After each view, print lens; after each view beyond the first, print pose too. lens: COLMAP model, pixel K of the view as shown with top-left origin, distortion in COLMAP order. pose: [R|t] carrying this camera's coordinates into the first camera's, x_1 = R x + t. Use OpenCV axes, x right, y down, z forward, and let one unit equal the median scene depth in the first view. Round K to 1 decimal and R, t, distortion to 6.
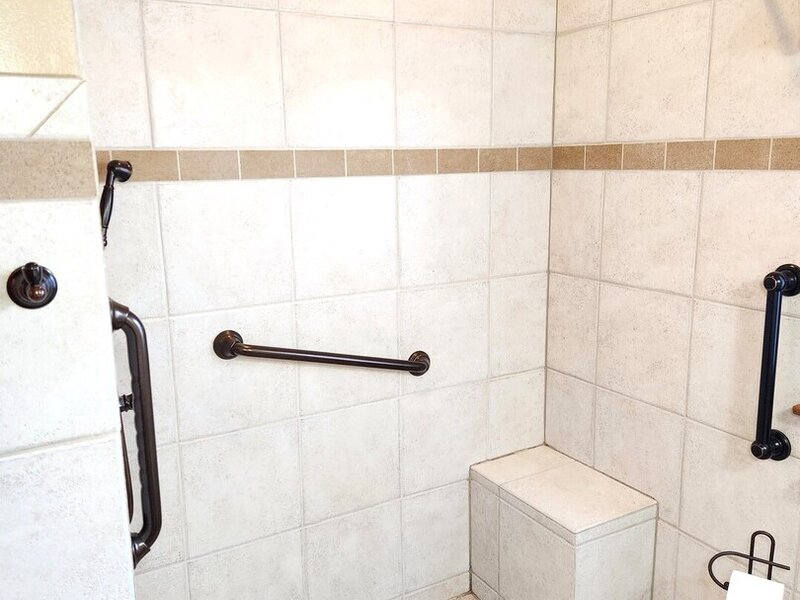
lens RADIAL K [[708.9, 0, 400.3], [0, 708.9, 299.3], [0, 0, 1]] dist [0.021964, 0.009126]
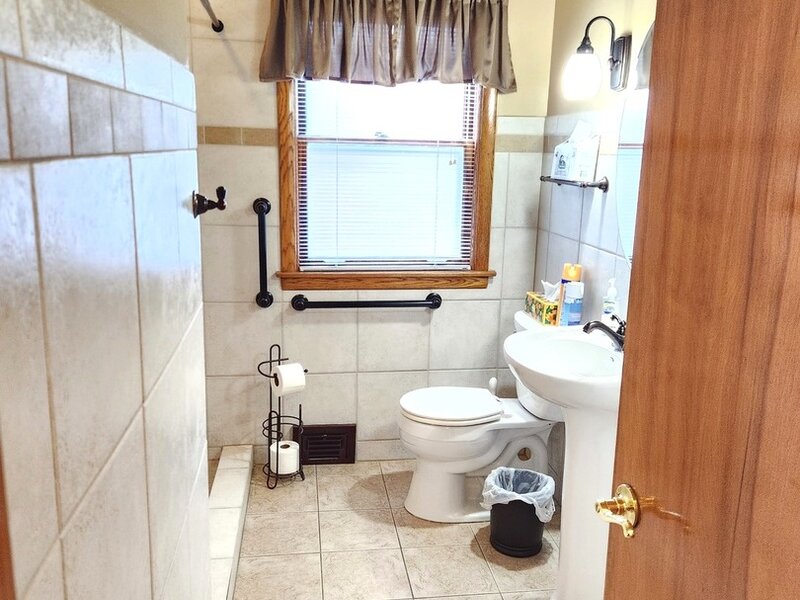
lens RADIAL K [[708.9, 0, 400.0], [0, 708.9, 299.5], [0, 0, 1]] dist [0.021964, 0.009126]
pose [[0.365887, -0.172182, 0.914593, -1.005442], [0.141278, 0.981623, 0.128282, 0.022950], [-0.919873, 0.082275, 0.383489, -0.005642]]
